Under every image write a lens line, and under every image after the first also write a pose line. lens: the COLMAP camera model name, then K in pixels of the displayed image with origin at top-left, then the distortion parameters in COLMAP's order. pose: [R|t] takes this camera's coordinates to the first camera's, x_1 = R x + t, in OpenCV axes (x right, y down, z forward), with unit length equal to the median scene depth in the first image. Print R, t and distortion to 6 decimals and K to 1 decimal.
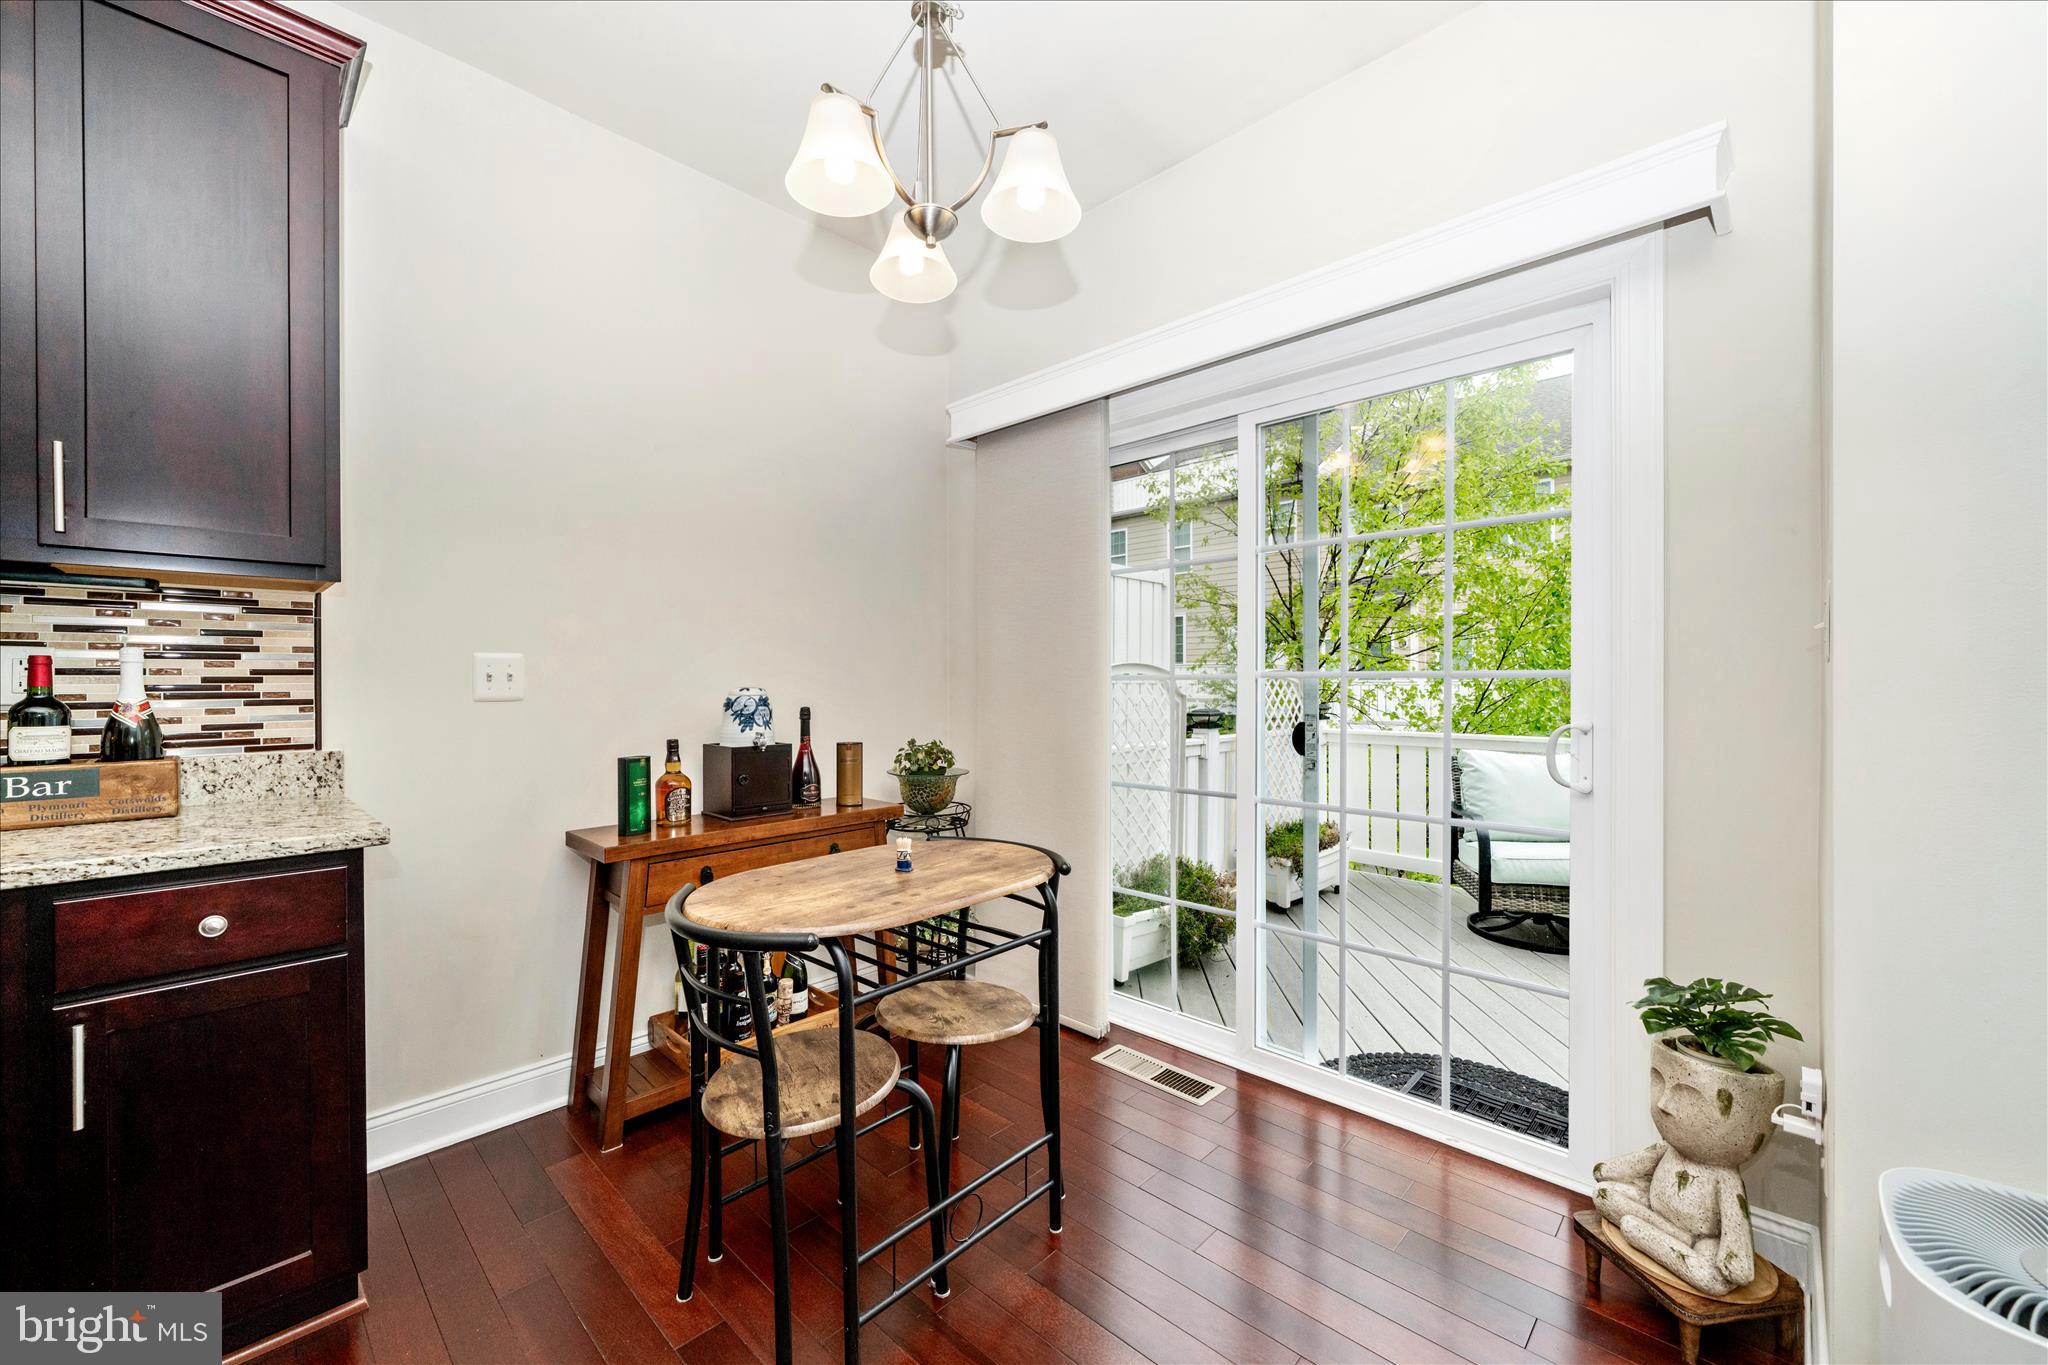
lens RADIAL K [[789.7, 0, 1016.6], [0, 789.7, 687.0], [0, 0, 1]] dist [-0.002146, -0.000631]
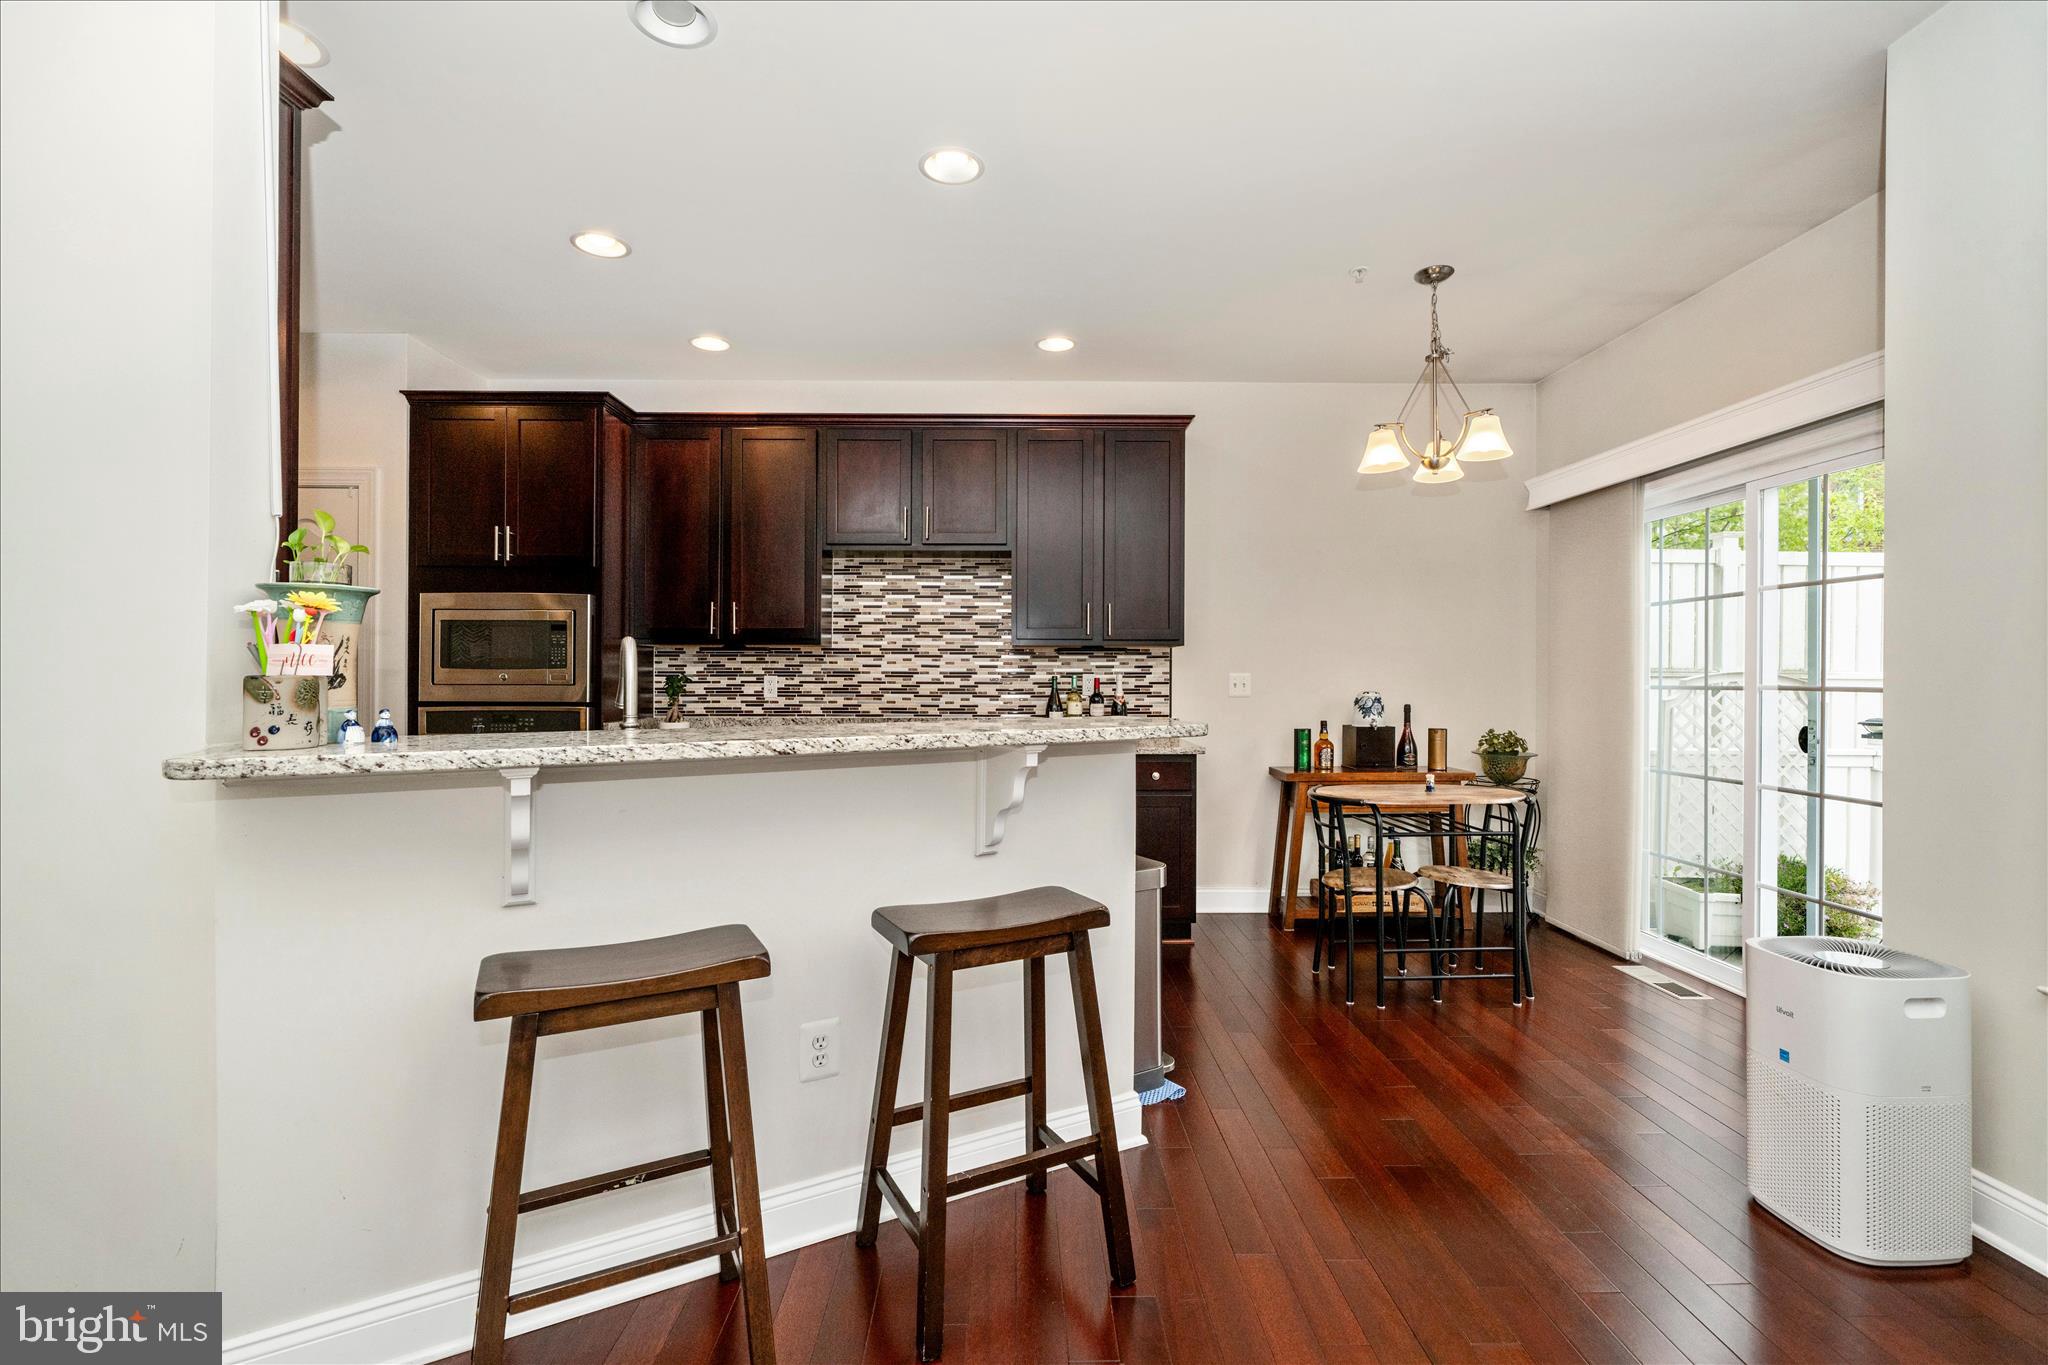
lens RADIAL K [[904.5, 0, 1025.7], [0, 904.5, 683.0], [0, 0, 1]] dist [0.001209, -0.000882]
pose [[0.707637, 0.007042, -0.706541, 0.668644], [-0.006970, 0.999971, 0.002986, -0.024507], [0.706542, 0.002811, 0.707665, -1.157874]]
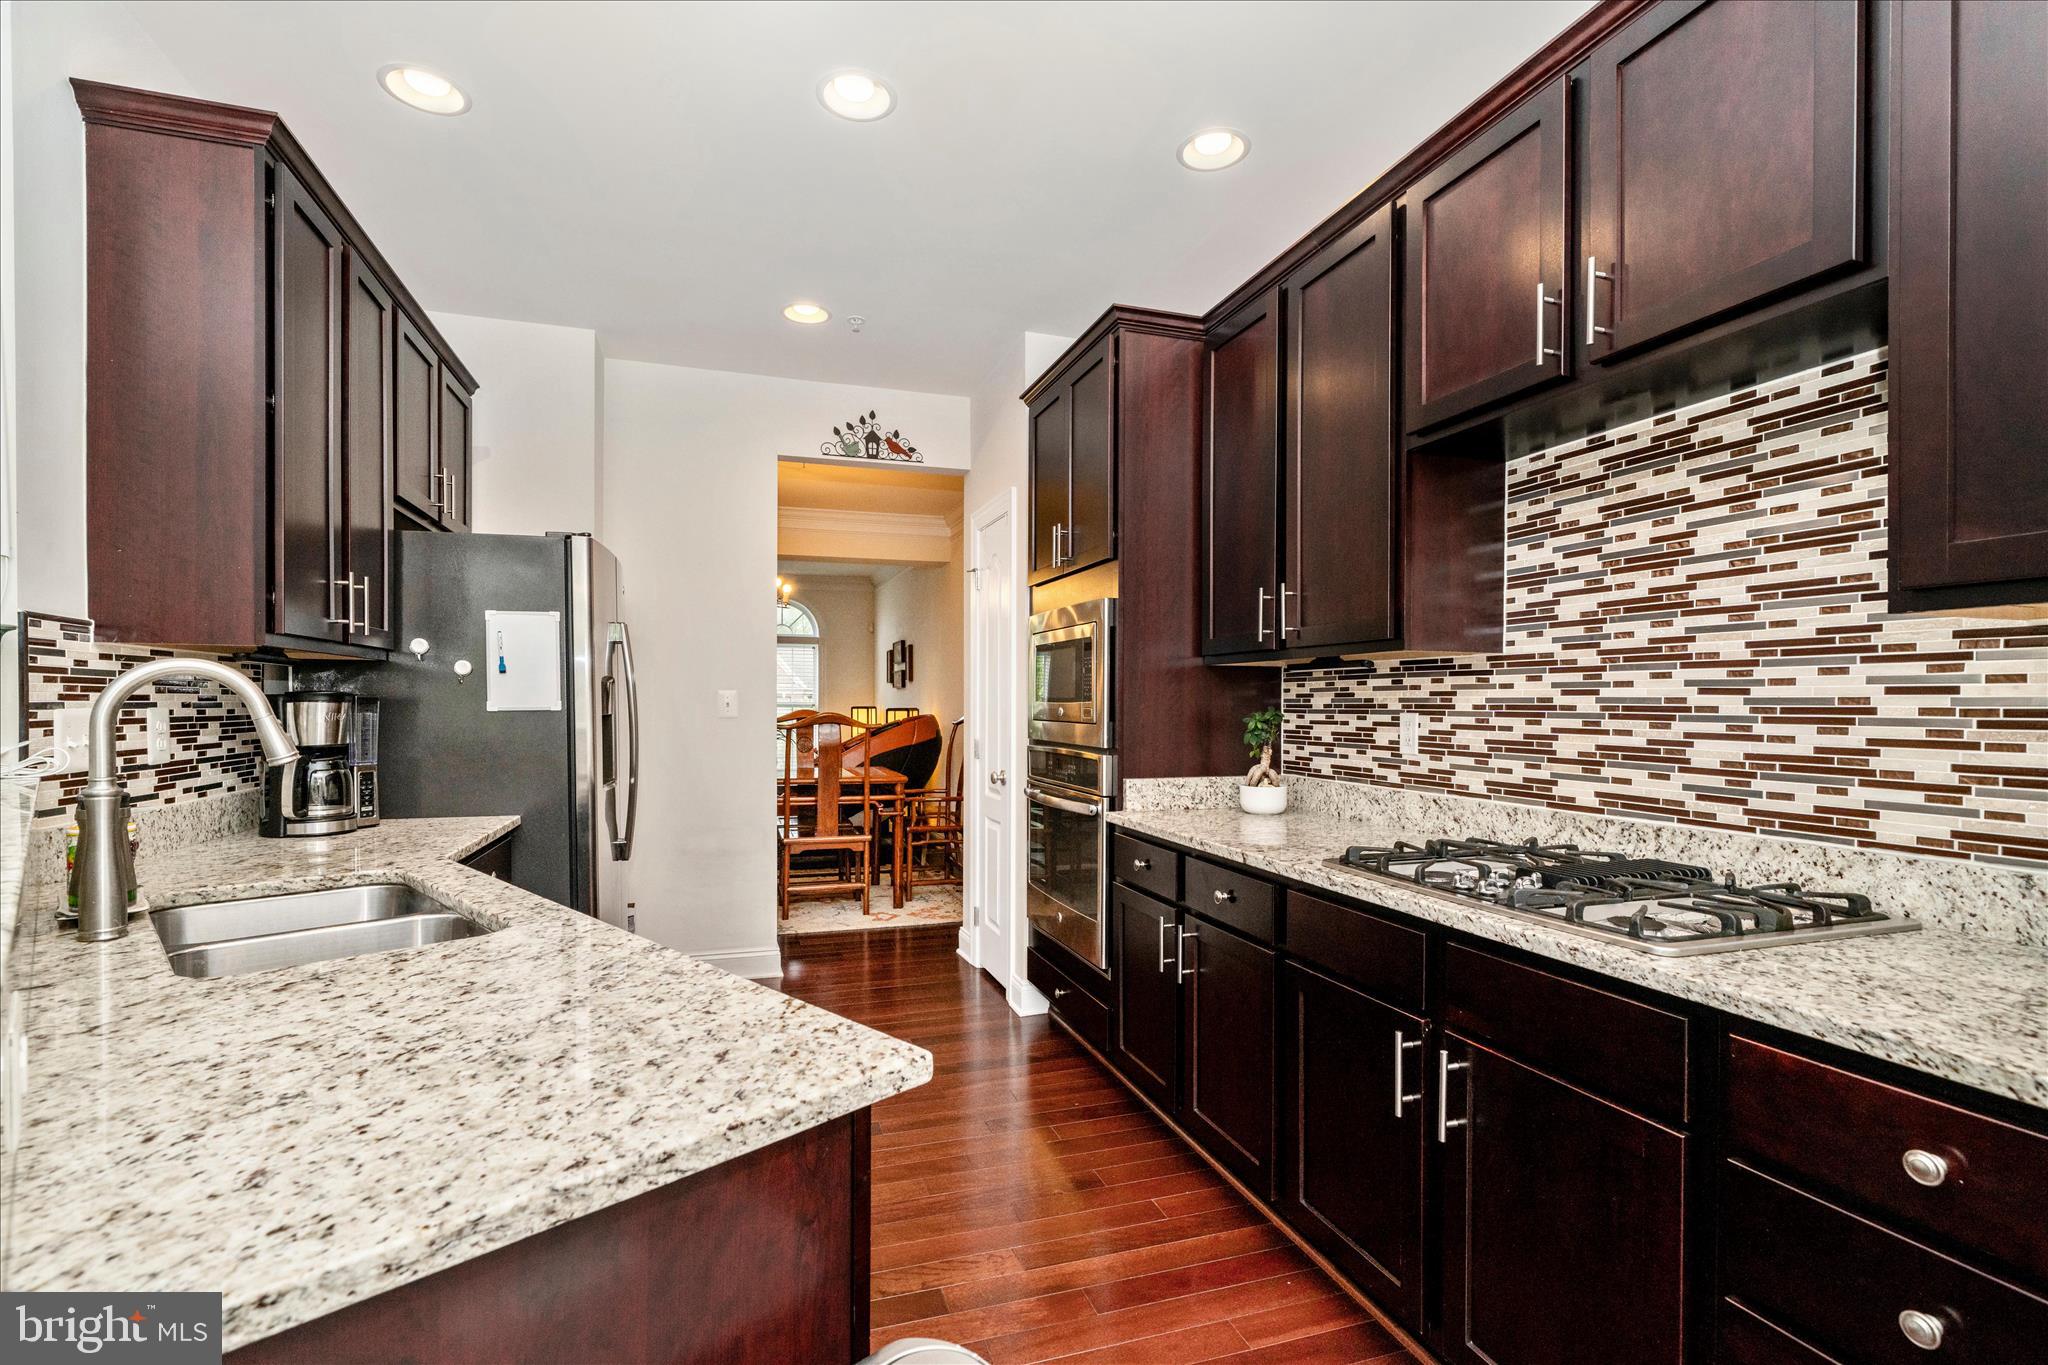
lens RADIAL K [[904.5, 0, 1055.1], [0, 904.5, 717.7], [0, 0, 1]] dist [0.001209, -0.000882]
pose [[-0.431844, 0.014029, -0.901839, -0.218809], [-0.008610, 0.999769, 0.019675, -0.048376], [0.901907, 0.016262, -0.431624, 0.294822]]
